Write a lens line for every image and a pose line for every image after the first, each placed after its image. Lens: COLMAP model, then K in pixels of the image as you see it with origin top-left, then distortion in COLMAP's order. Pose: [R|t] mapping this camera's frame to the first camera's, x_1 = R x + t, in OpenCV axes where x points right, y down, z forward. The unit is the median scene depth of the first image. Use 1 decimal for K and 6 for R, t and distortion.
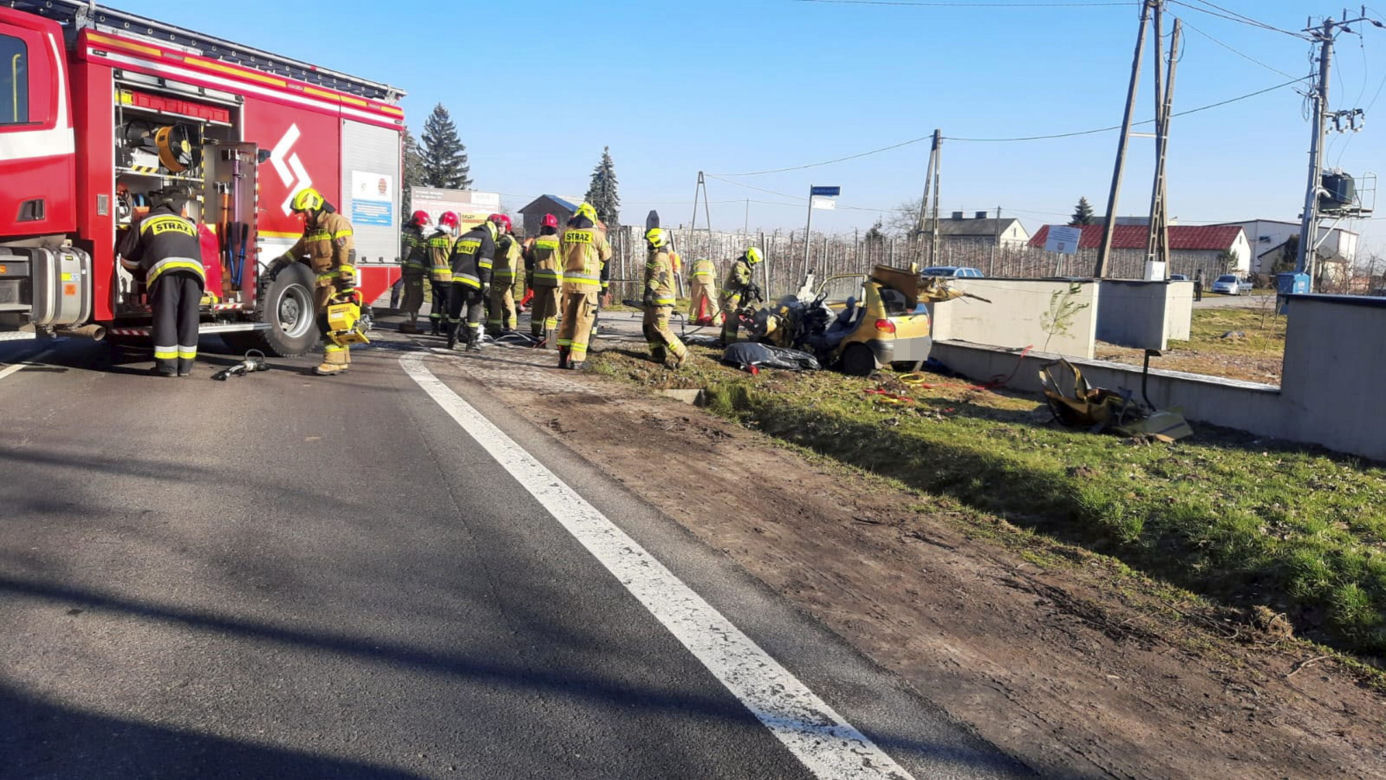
lens RADIAL K [[1039.5, 0, 693.0], [0, 1039.5, 390.0], [0, 0, 1]] dist [0.119160, -0.255297]
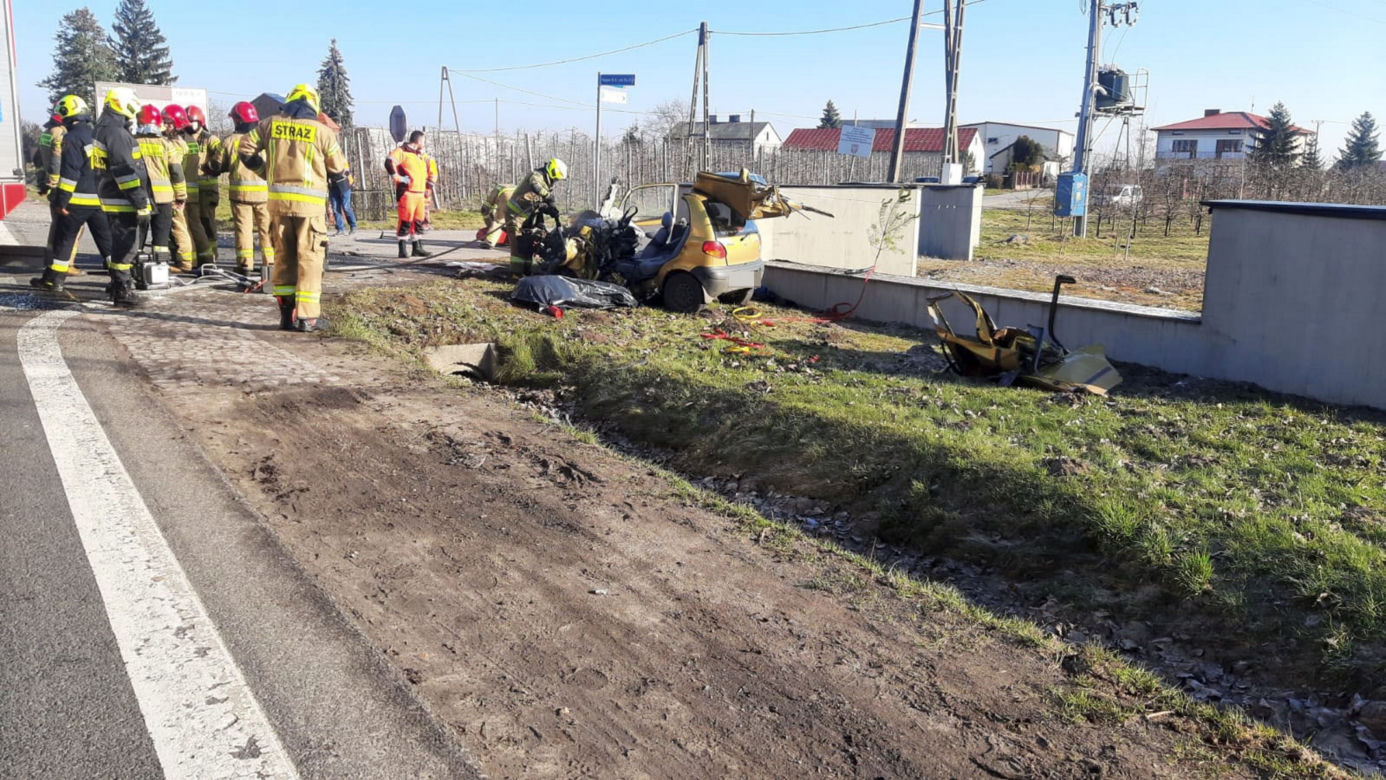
lens RADIAL K [[1039.5, 0, 693.0], [0, 1039.5, 390.0], [0, 0, 1]] dist [0.119160, -0.255297]
pose [[0.972923, -0.058220, 0.223676, -0.018204], [0.038373, 0.995012, 0.092076, -0.027531], [-0.227921, -0.081000, 0.970305, 0.211947]]
